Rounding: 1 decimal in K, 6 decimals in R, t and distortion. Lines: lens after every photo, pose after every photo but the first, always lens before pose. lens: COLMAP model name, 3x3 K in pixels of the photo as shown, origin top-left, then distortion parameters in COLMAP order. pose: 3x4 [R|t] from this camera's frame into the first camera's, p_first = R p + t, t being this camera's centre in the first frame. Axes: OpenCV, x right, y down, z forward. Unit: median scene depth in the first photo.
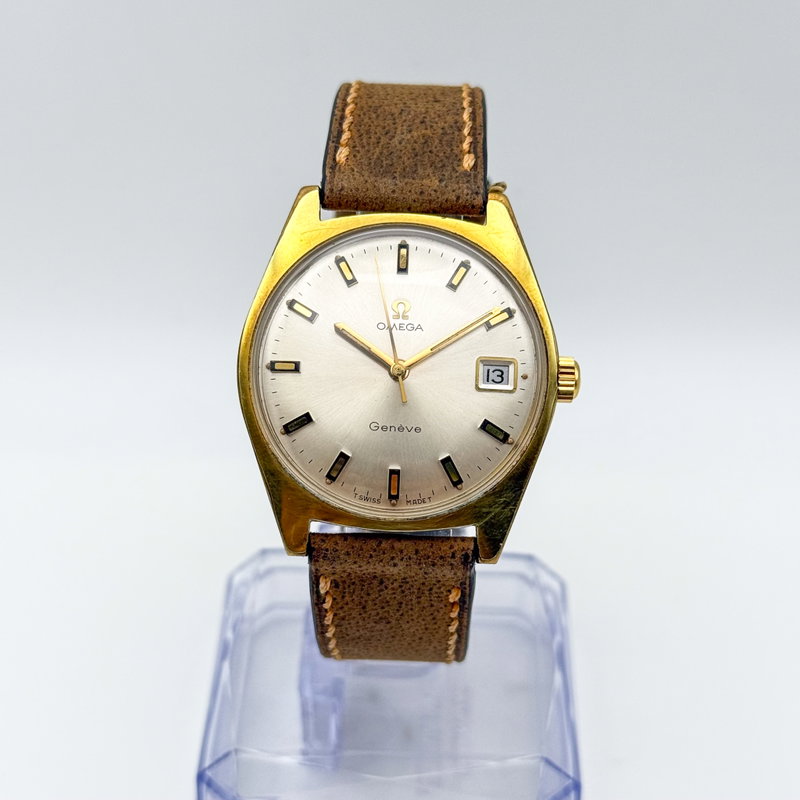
lens RADIAL K [[1829.5, 0, 400.0], [0, 1829.5, 400.0], [0, 0, 1]] dist [0.042195, 0.258331]
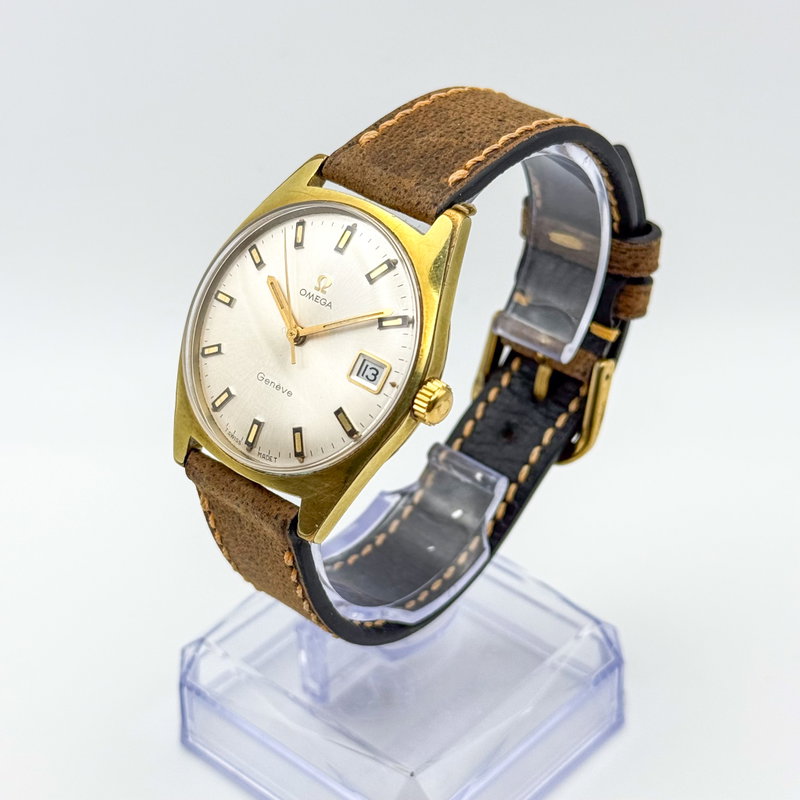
lens RADIAL K [[1829.5, 0, 400.0], [0, 1829.5, 400.0], [0, 0, 1]] dist [0.042195, 0.258331]
pose [[0.763827, 0.349602, -0.542537, 0.629774], [-0.356147, 0.929336, 0.097438, -0.105553], [0.538264, 0.118798, 0.834361, 0.148993]]
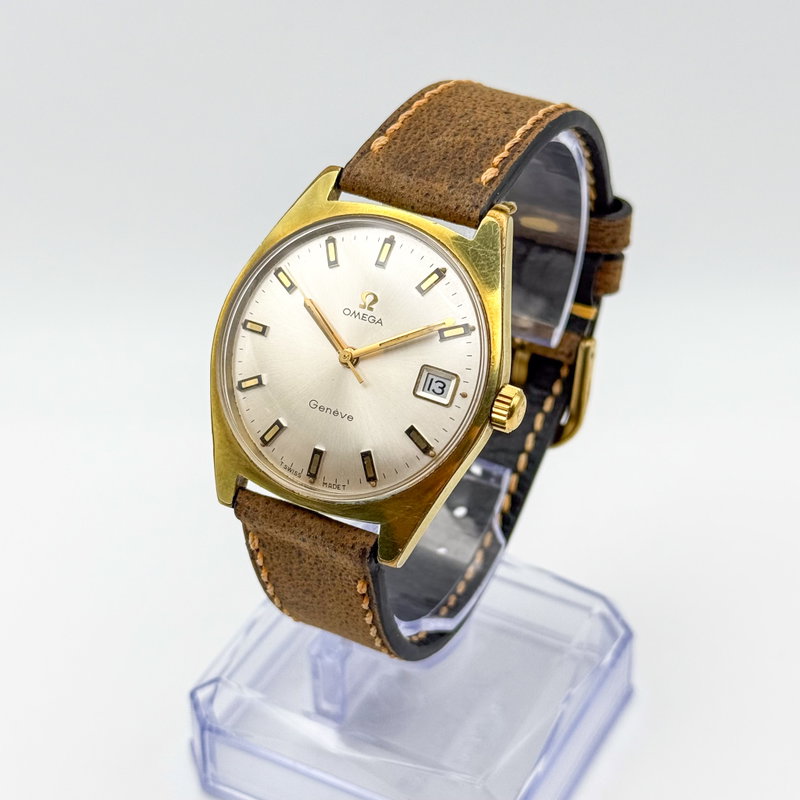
lens RADIAL K [[1829.5, 0, 400.0], [0, 1829.5, 400.0], [0, 0, 1]] dist [0.042195, 0.258331]
pose [[0.894460, 0.252530, -0.369012, 0.405746], [-0.249140, 0.966748, 0.057686, -0.058928], [0.371309, 0.040338, 0.927633, 0.061574]]
